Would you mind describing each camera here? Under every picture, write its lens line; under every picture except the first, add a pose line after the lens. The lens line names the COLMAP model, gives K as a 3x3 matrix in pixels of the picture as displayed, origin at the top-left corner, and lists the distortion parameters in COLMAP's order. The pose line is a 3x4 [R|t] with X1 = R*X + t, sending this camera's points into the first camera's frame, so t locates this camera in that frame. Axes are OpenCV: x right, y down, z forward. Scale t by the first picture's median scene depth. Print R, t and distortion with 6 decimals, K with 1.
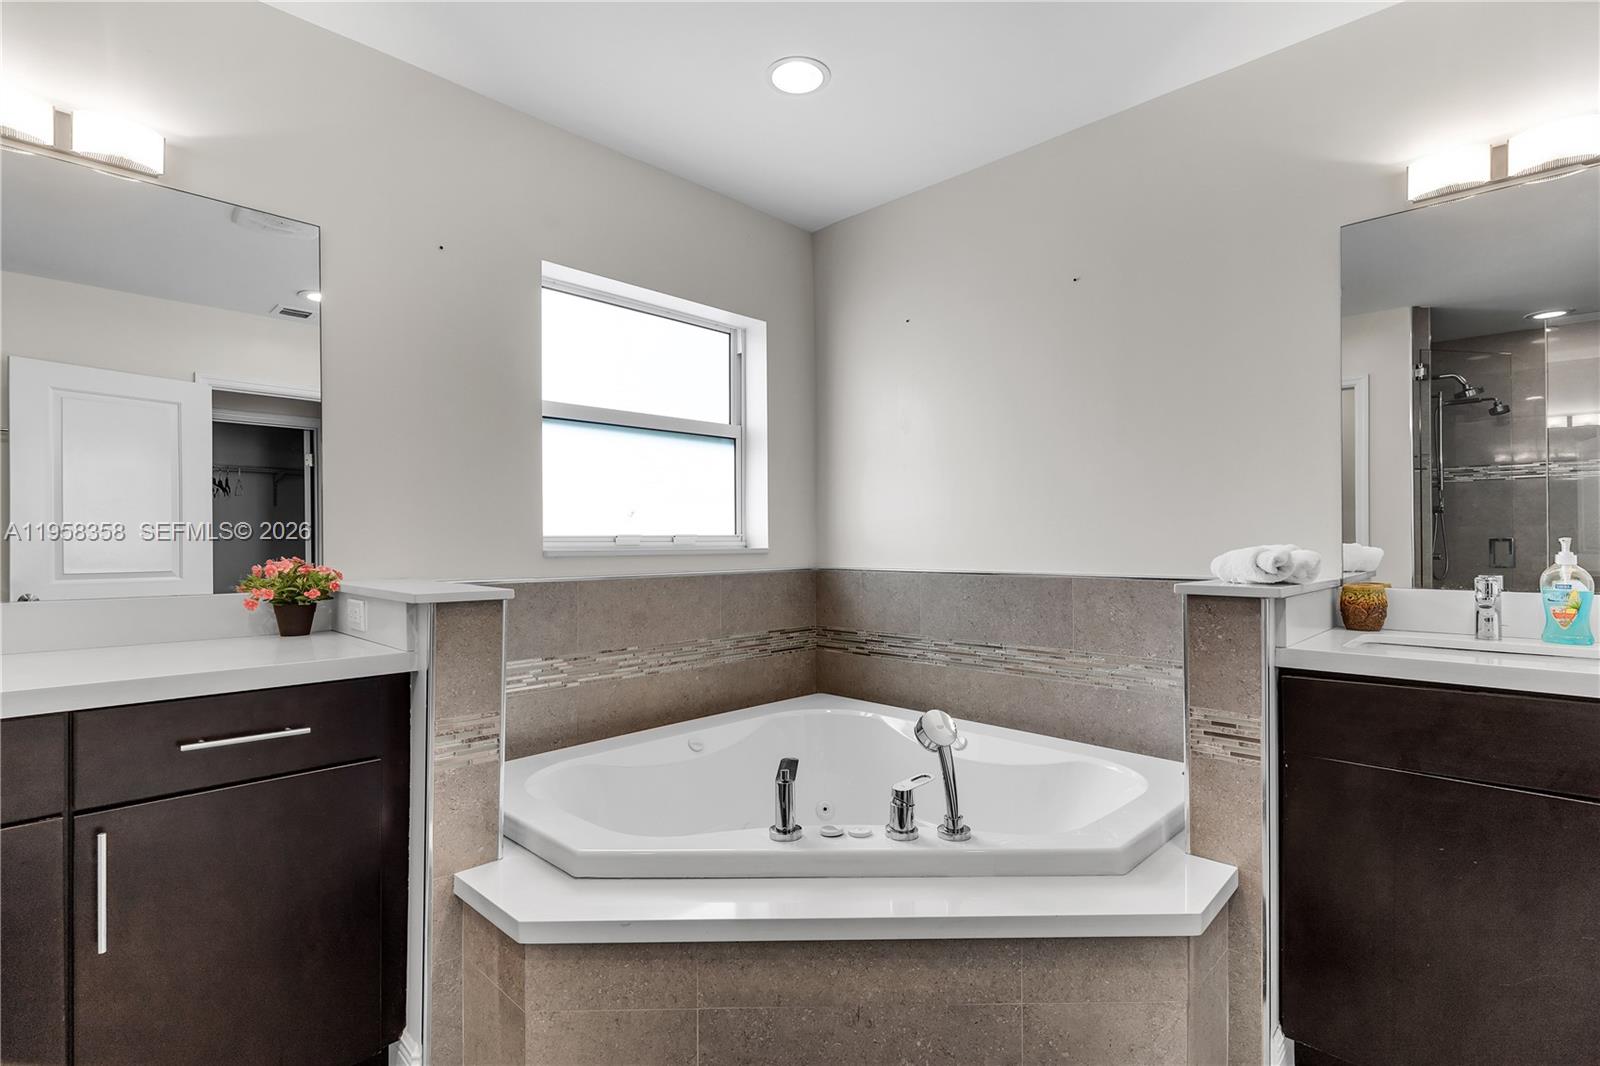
lens RADIAL K [[778.9, 0, 789.4], [0, 778.9, 537.1], [0, 0, 1]] dist [0.005092, -0.000109]
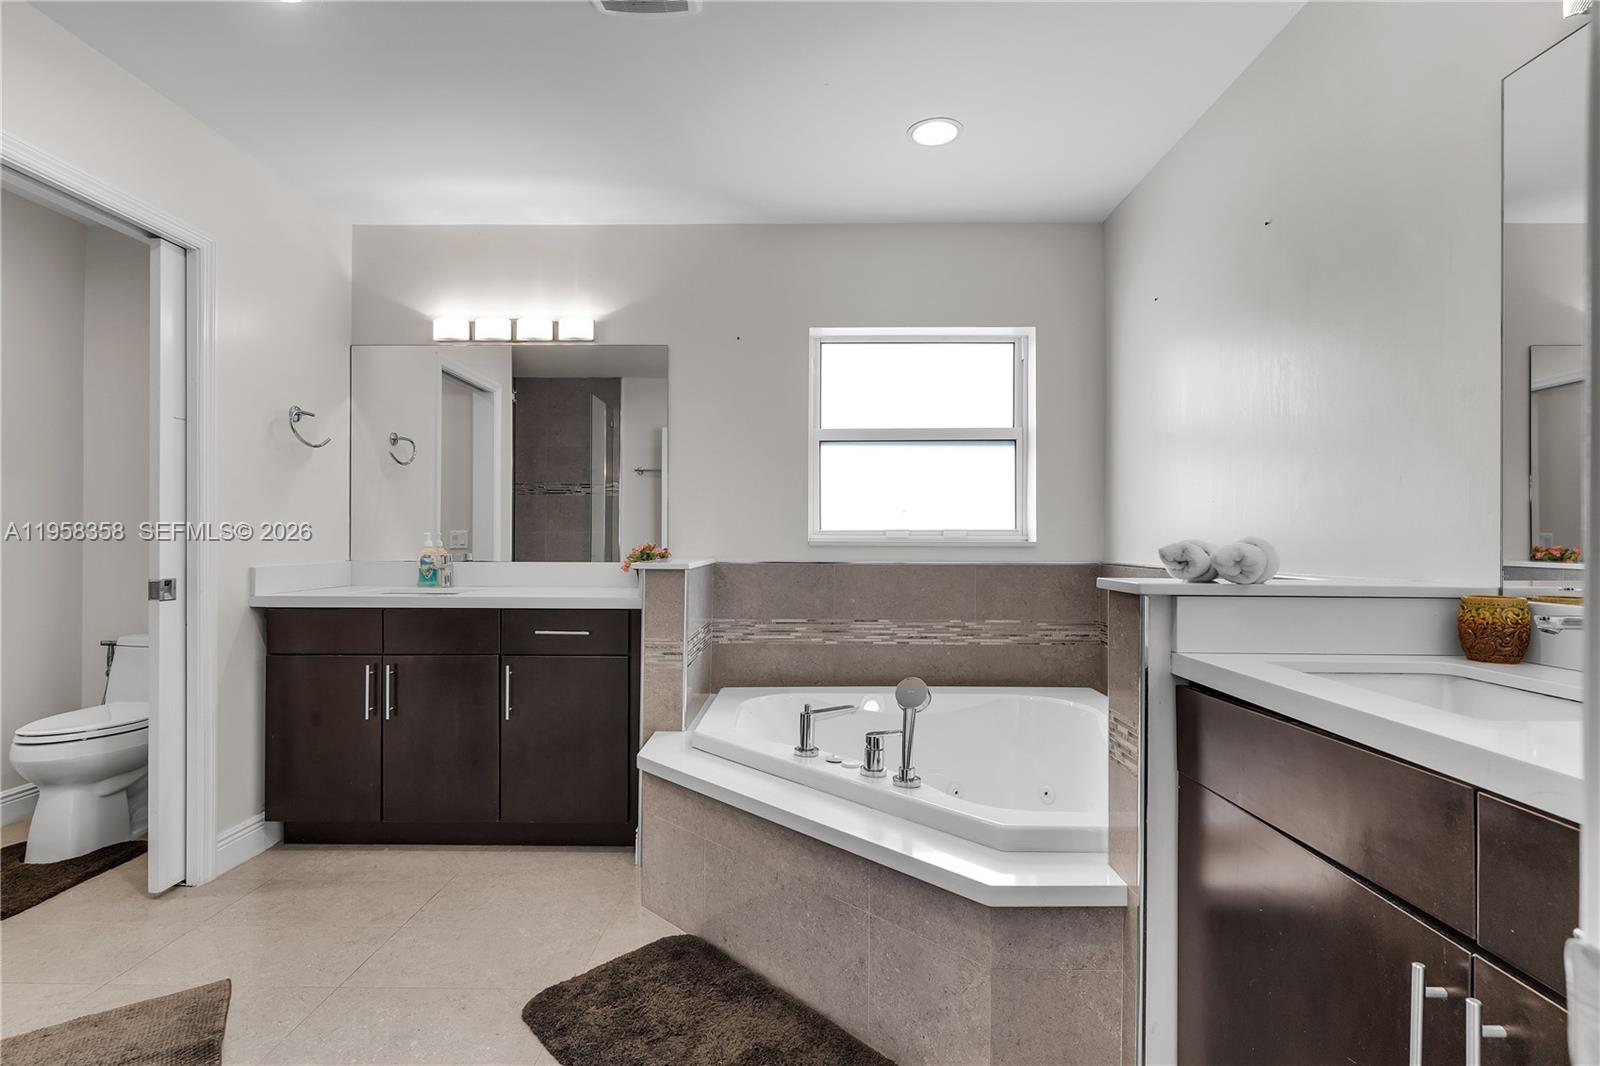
lens RADIAL K [[778.9, 0, 784.9], [0, 778.9, 529.6], [0, 0, 1]] dist [0.005092, -0.000109]
pose [[0.675037, -0.003637, -0.737775, 0.623254], [-0.000558, 0.999985, -0.005441, 0.004518], [0.737784, 0.004085, 0.675024, 0.047221]]
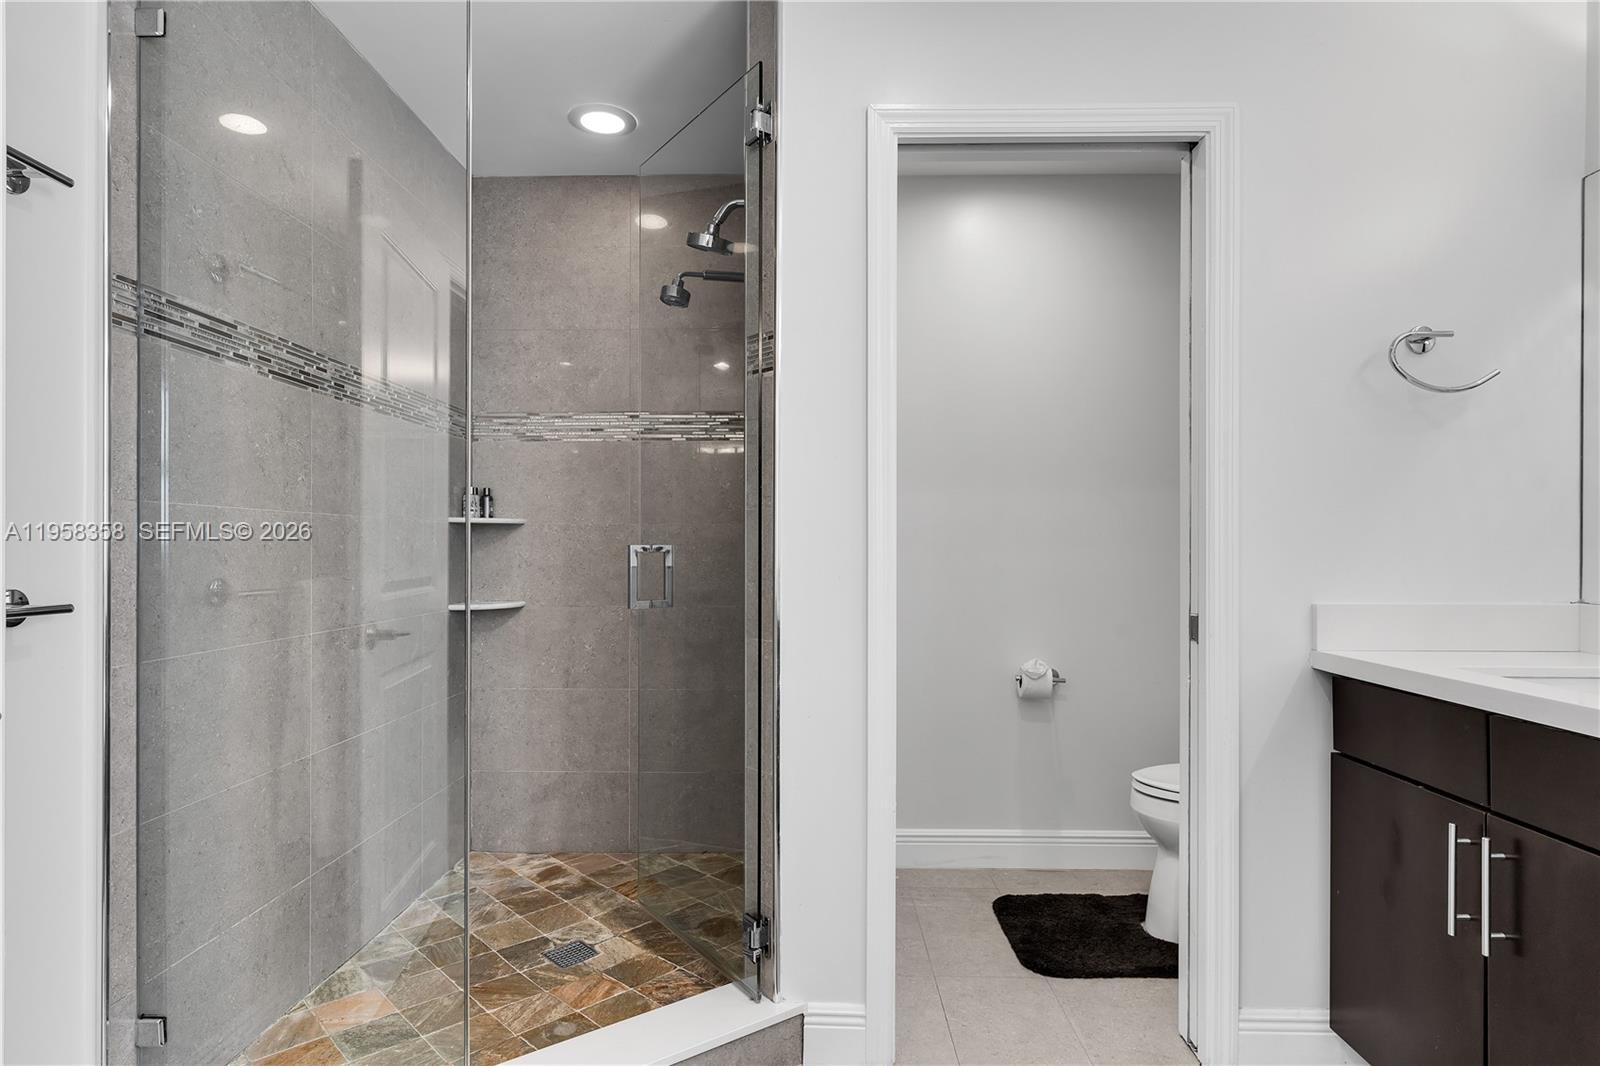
lens RADIAL K [[844.6, 0, 793.3], [0, 844.6, 549.3], [0, 0, 1]] dist [0.003009, 0.000728]
pose [[-0.717594, 0.001961, -0.696459, 0.118256], [0.005049, 0.999984, -0.002386, 0.003016], [0.696443, -0.005229, -0.717593, 0.472939]]
